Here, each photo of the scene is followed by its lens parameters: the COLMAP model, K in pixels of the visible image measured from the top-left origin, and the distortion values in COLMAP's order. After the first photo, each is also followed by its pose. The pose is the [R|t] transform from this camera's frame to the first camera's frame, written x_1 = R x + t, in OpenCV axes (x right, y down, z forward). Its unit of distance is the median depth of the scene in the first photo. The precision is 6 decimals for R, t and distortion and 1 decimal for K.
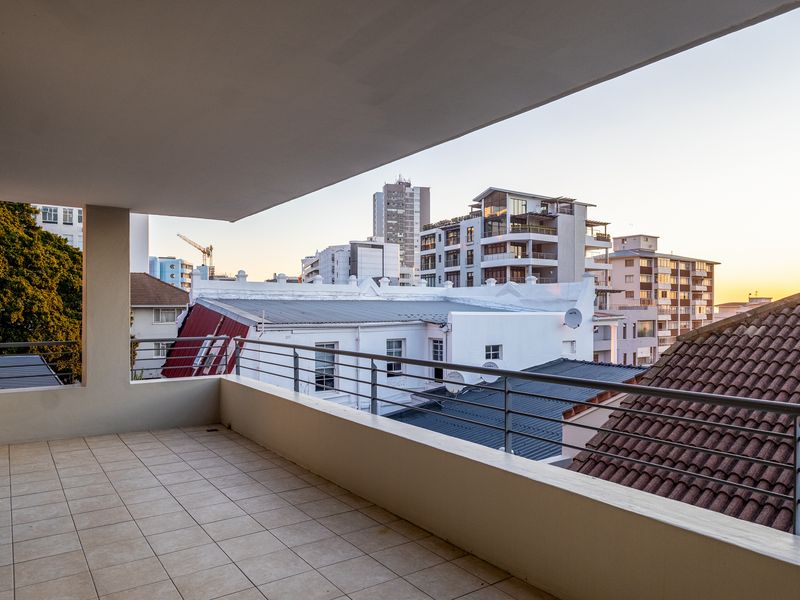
lens RADIAL K [[552.0, 0, 400.0], [0, 552.0, 300.0], [0, 0, 1]] dist [-0.000732, -0.000368]
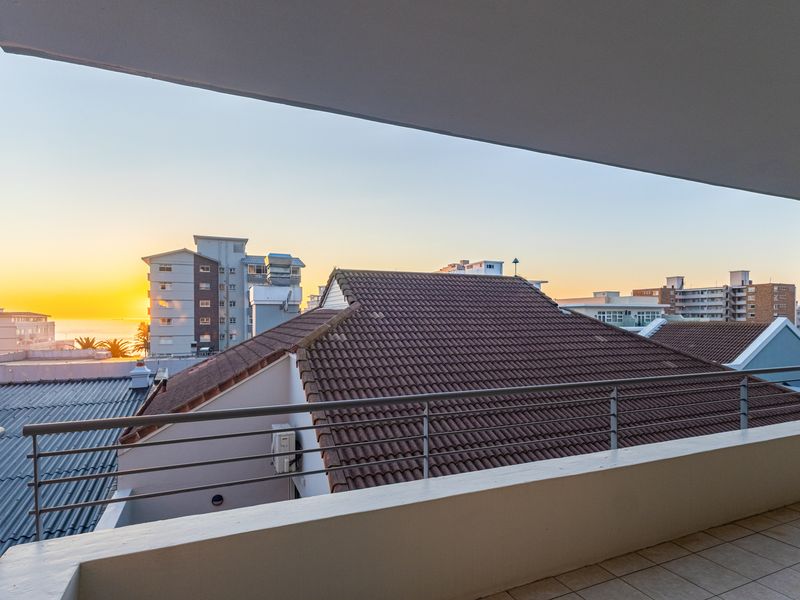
lens RADIAL K [[432.5, 0, 400.0], [0, 432.5, 300.0], [0, 0, 1]] dist [-0.000752, 0.000360]
pose [[0.215061, 0.039105, 0.975817, -0.301673], [-0.027155, 0.999051, -0.034052, -0.000718], [-0.976223, -0.019175, 0.215918, 0.442561]]
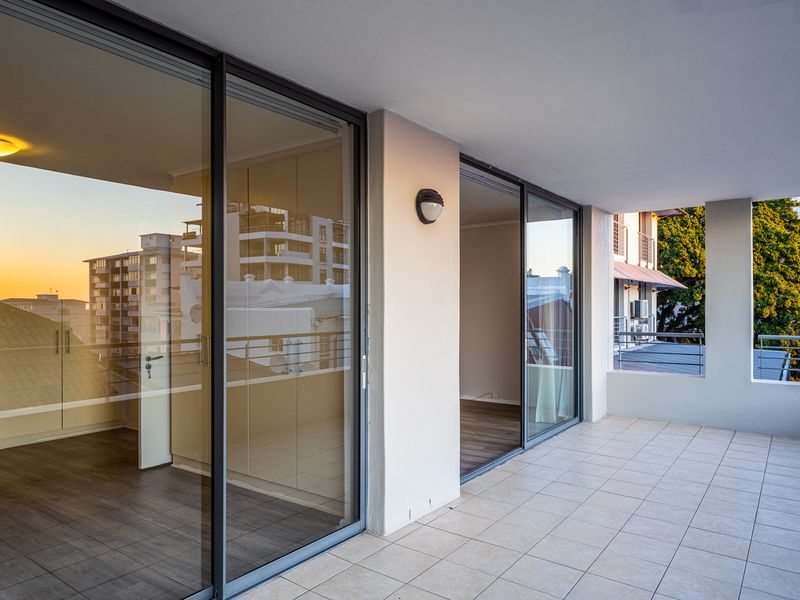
lens RADIAL K [[552.0, 0, 400.0], [0, 552.0, 300.0], [0, 0, 1]] dist [-0.000732, -0.000368]
pose [[0.312998, -0.008957, -0.949711, 0.119068], [0.017261, 0.999844, -0.003741, 0.001807], [0.949597, -0.015222, 0.313104, 0.066656]]
